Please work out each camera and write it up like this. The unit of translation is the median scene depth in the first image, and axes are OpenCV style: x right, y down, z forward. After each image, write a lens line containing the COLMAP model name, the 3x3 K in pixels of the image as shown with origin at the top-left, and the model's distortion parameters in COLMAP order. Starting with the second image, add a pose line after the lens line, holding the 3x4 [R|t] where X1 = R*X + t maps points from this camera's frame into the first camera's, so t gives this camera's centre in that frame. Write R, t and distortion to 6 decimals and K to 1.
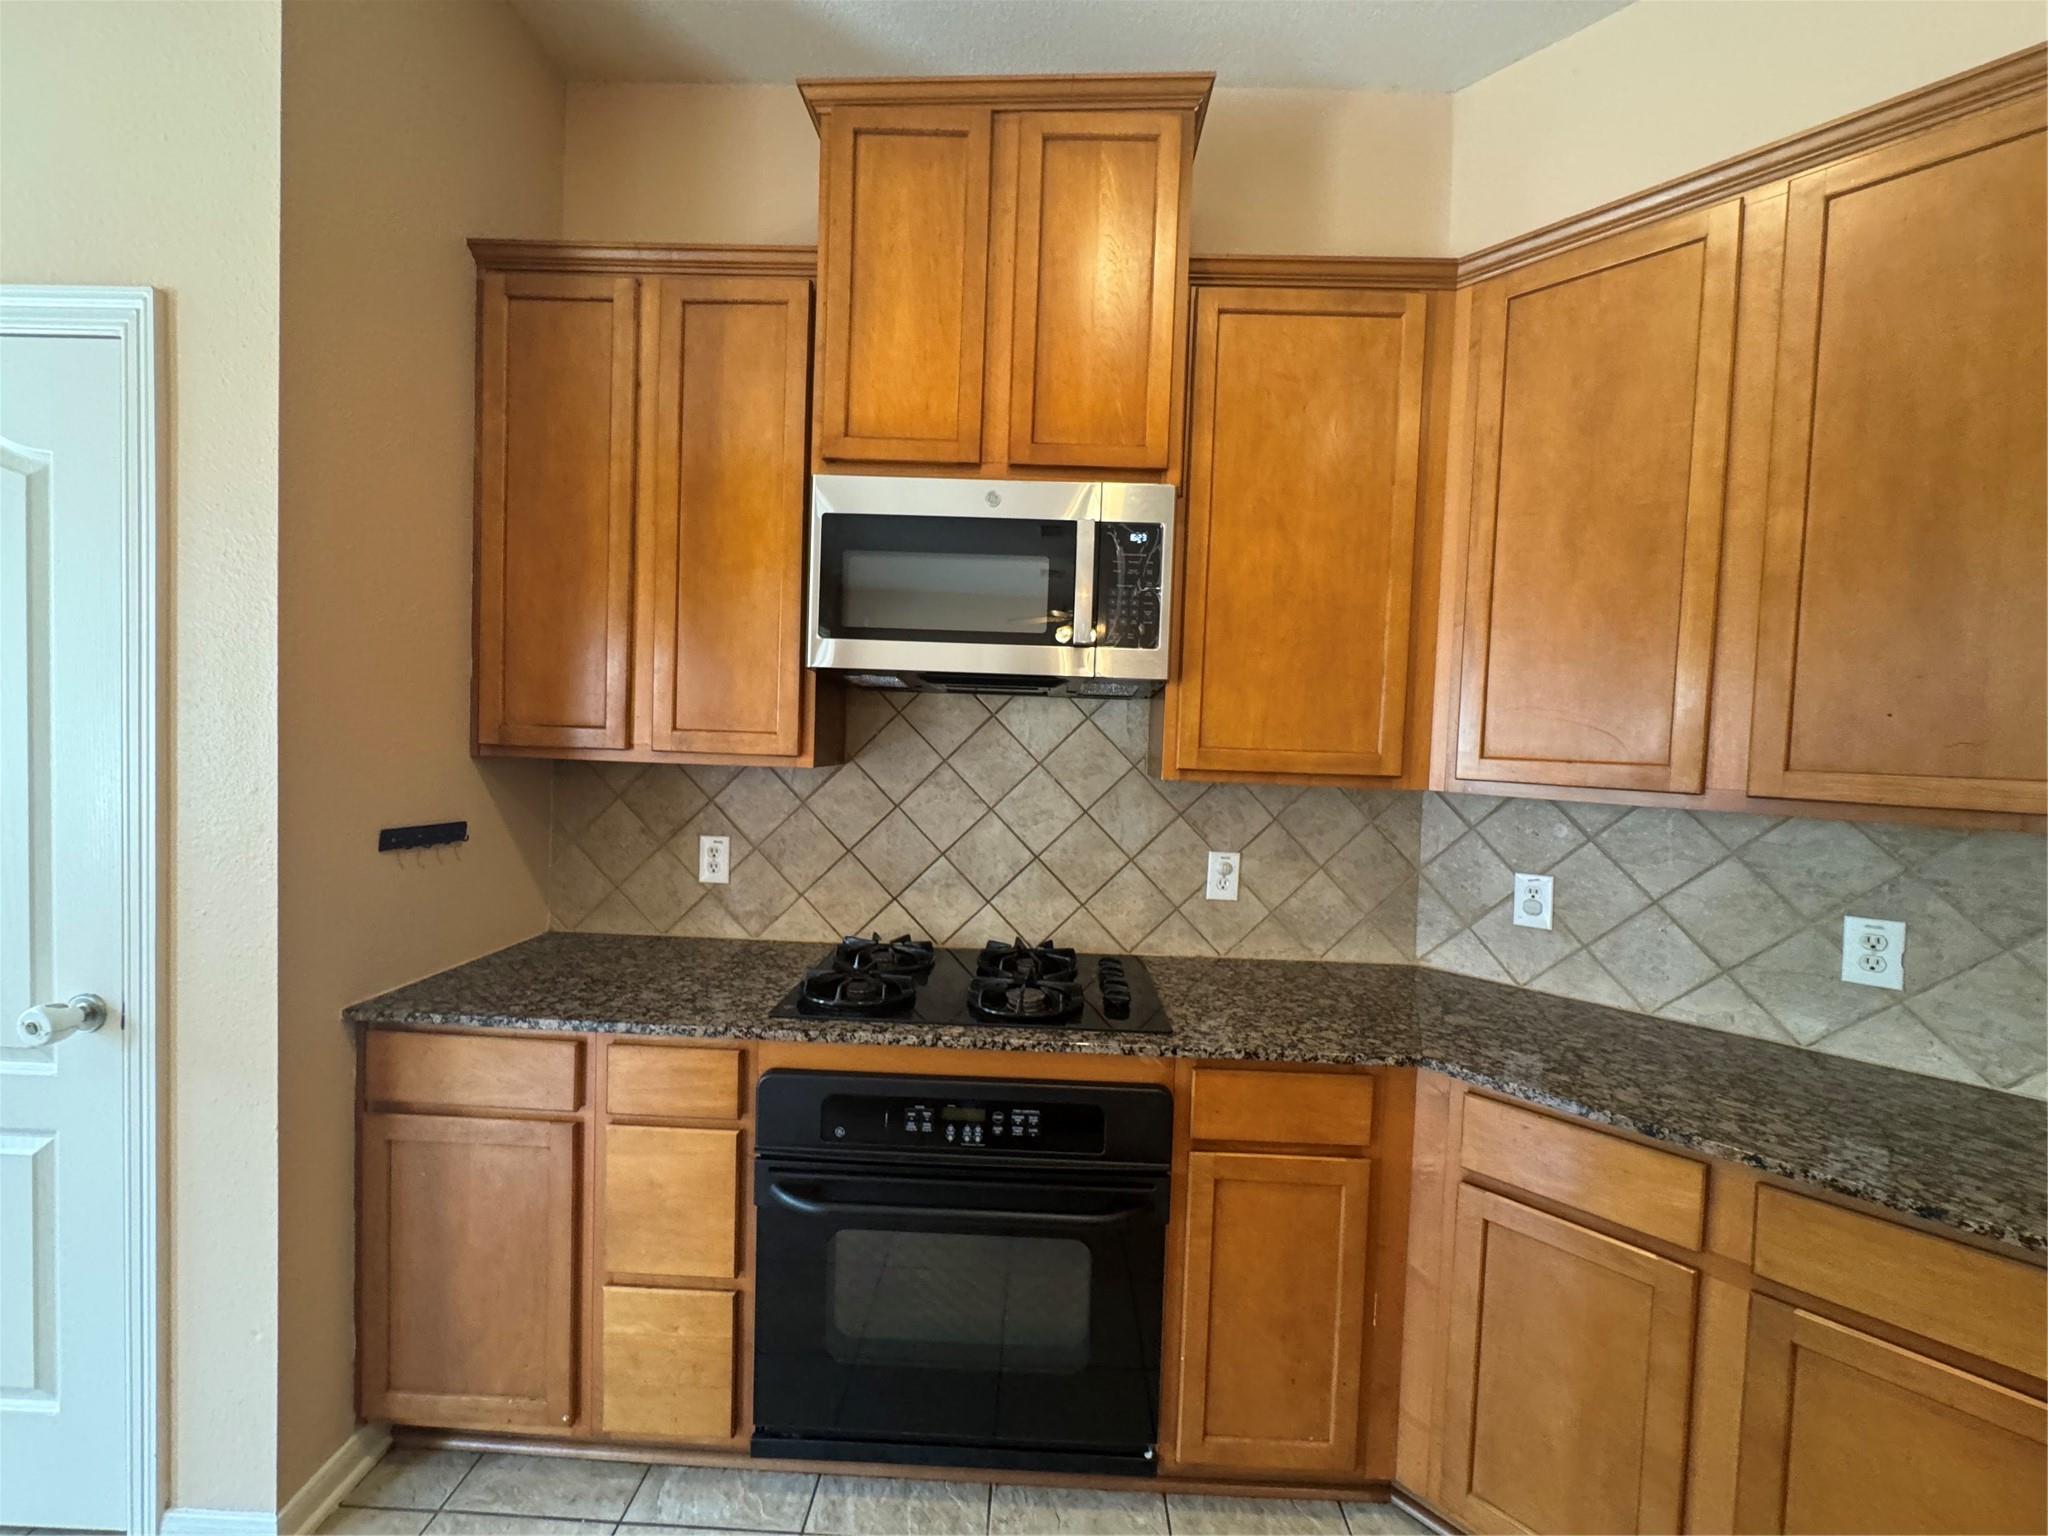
lens RADIAL K [[823.6, 0, 1026.7], [0, 823.6, 764.8], [0, 0, 1]] dist [-0.007300, 0.001658]
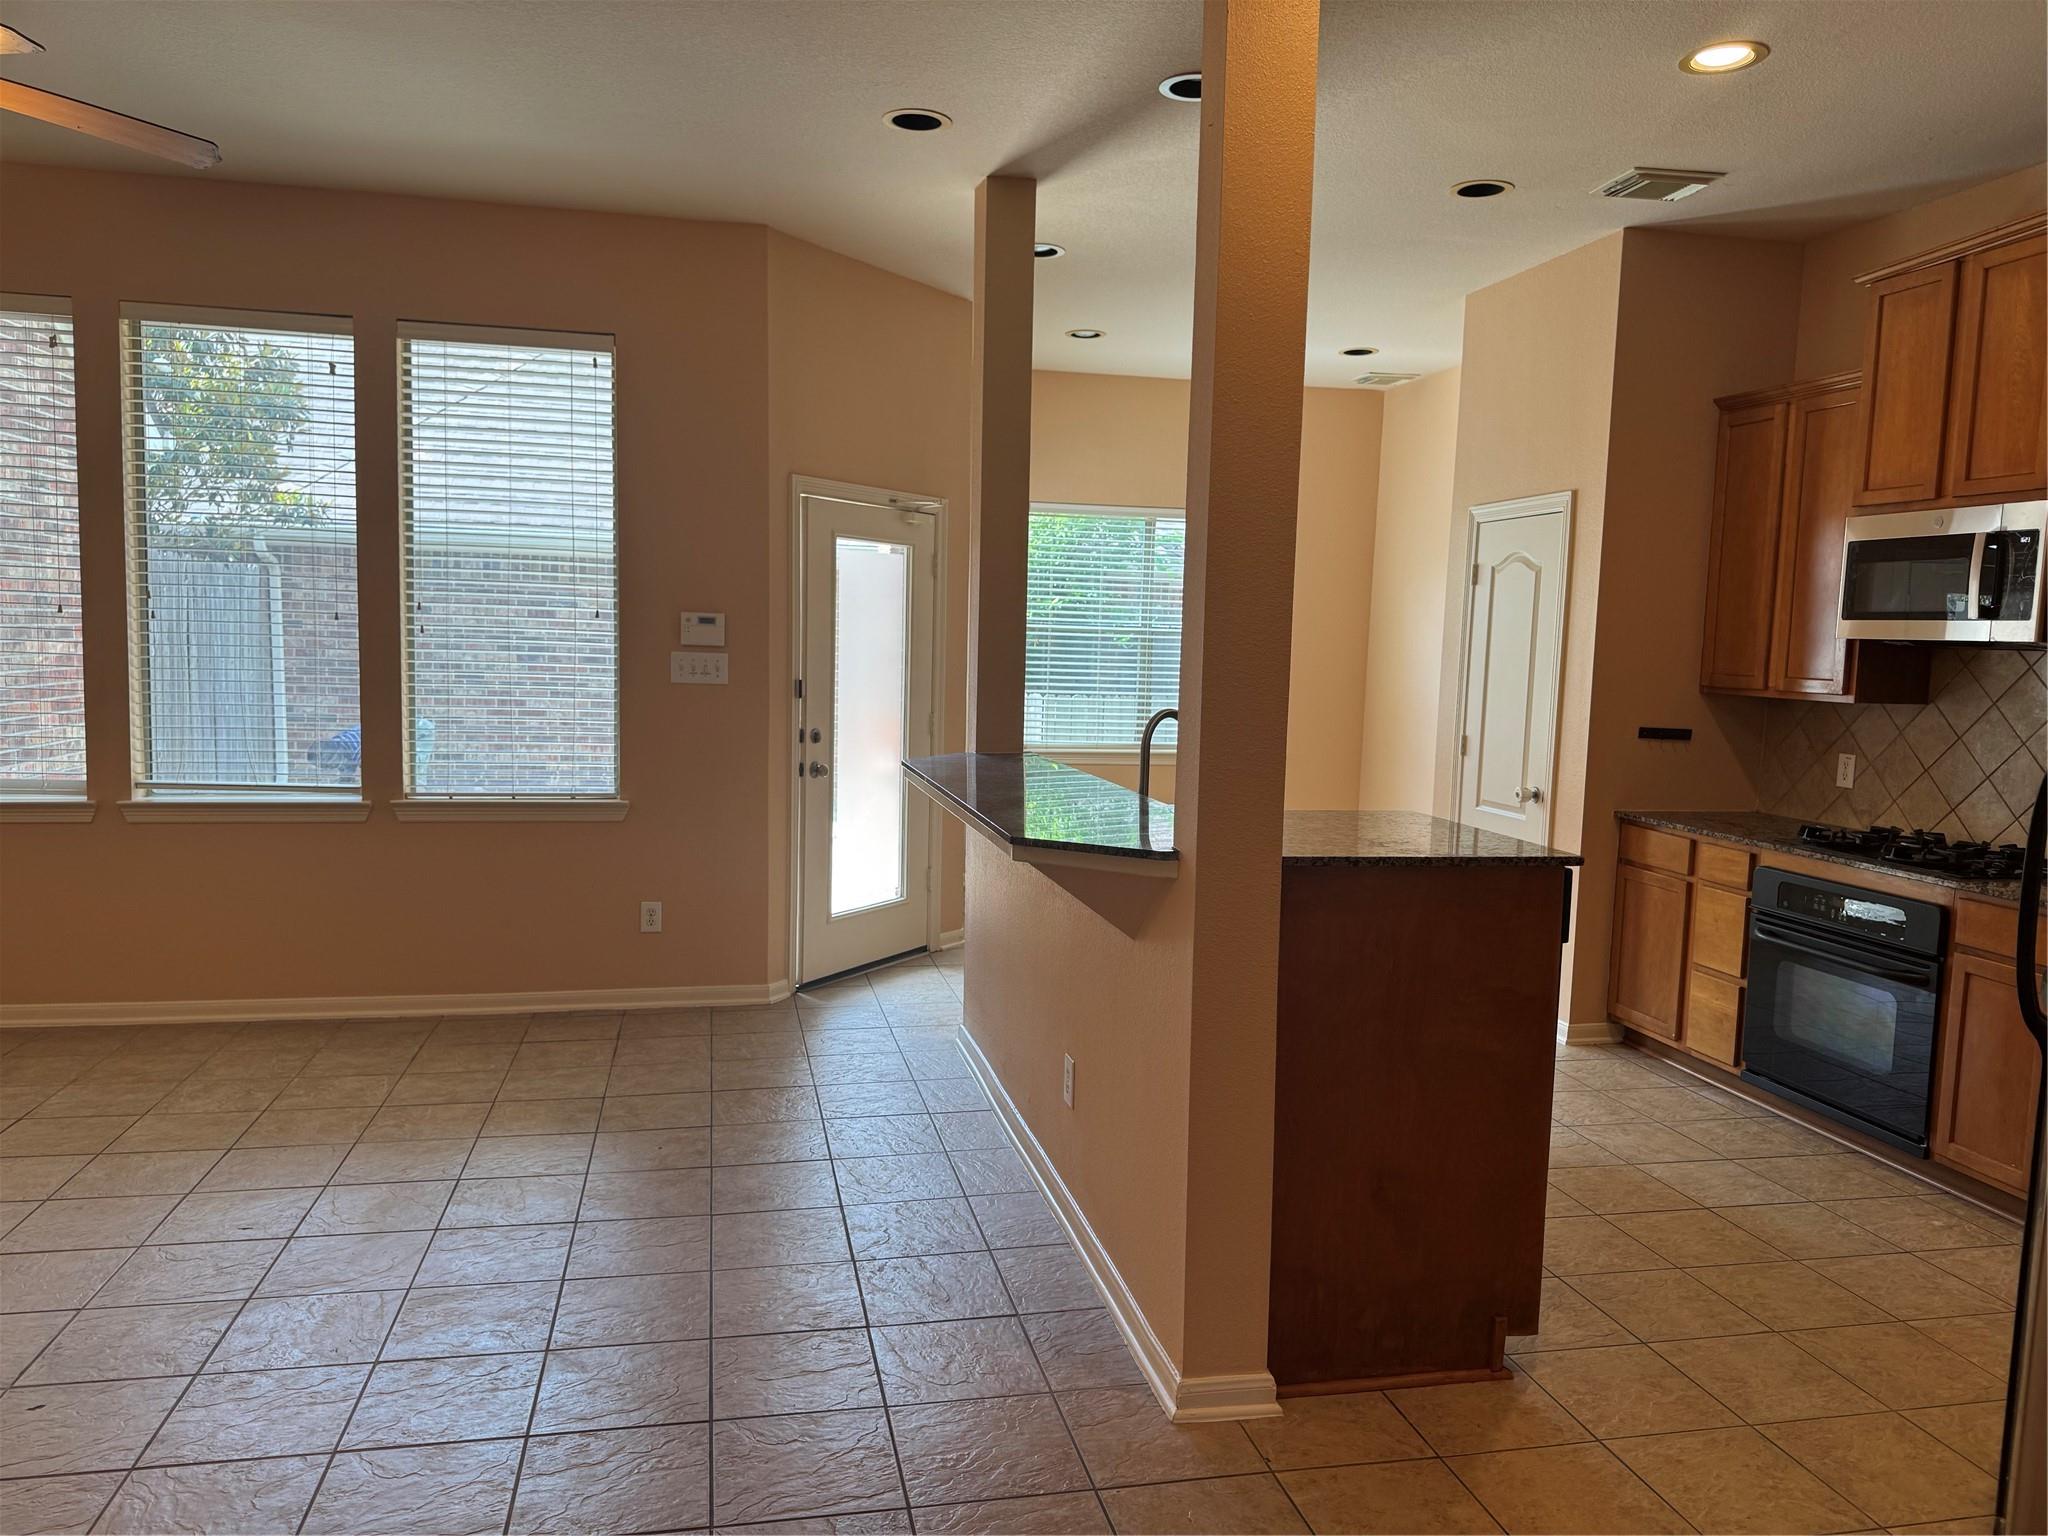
lens RADIAL K [[1443.7, 0, 1025.2], [0, 1443.7, 771.7], [0, 0, 1]] dist [0.072803, -0.058646]
pose [[0.235457, 0.068407, -0.969474, 2.160982], [-0.054752, 0.996869, 0.057042, 0.063408], [0.970341, 0.039650, 0.238466, -1.205039]]
